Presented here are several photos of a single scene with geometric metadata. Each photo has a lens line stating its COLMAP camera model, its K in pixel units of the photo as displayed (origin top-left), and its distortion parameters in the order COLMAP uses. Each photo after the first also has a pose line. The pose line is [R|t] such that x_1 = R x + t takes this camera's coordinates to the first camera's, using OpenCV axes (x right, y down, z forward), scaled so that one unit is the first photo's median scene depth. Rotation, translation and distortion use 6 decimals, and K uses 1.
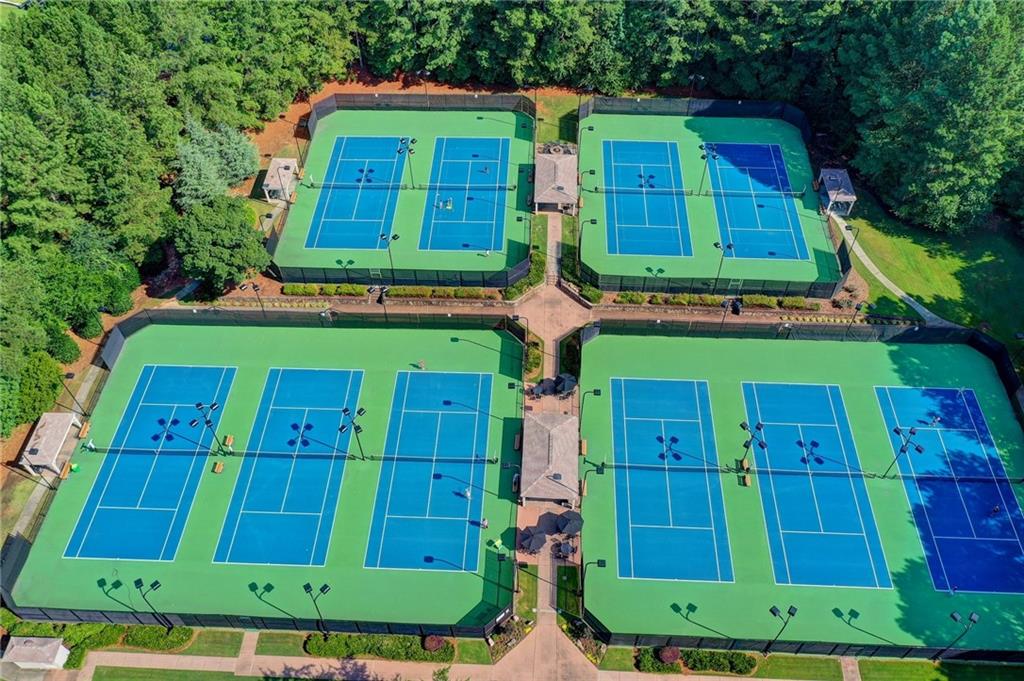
lens RADIAL K [[800.4, 0, 512.0], [0, 800.4, 340.5], [0, 0, 1]] dist [-0.007044, 0.010479]
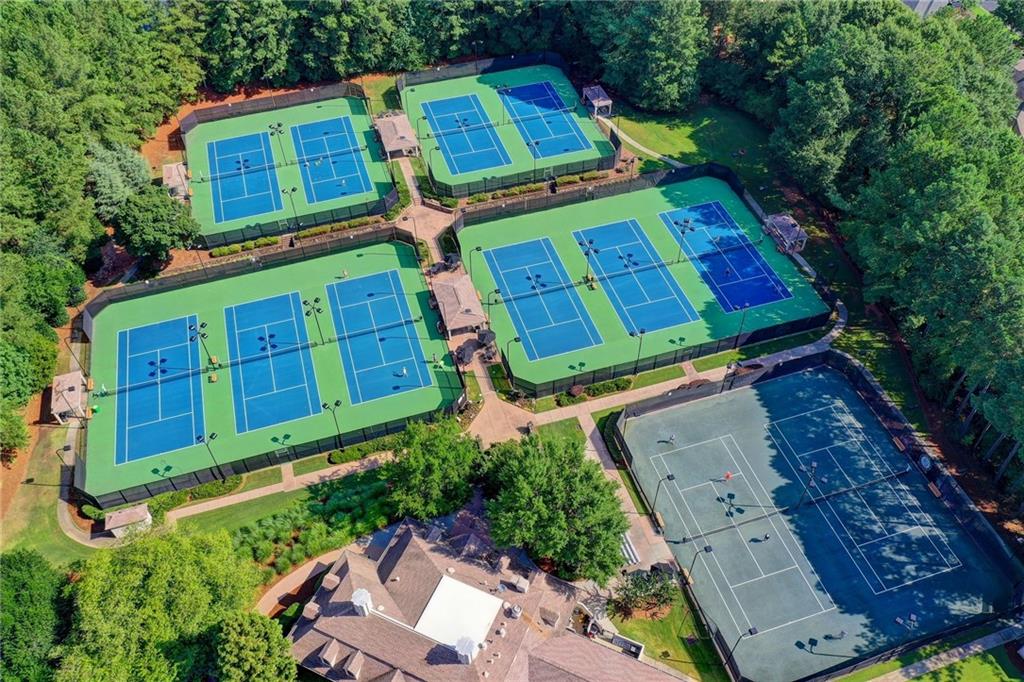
lens RADIAL K [[800.4, 0, 512.0], [0, 800.4, 341.0], [0, 0, 1]] dist [-0.007044, 0.010479]
pose [[0.940021, -0.256335, 0.225060, -0.160250], [0.266759, 0.963619, -0.016665, 0.211329], [-0.212601, 0.075702, 0.974202, -0.300964]]
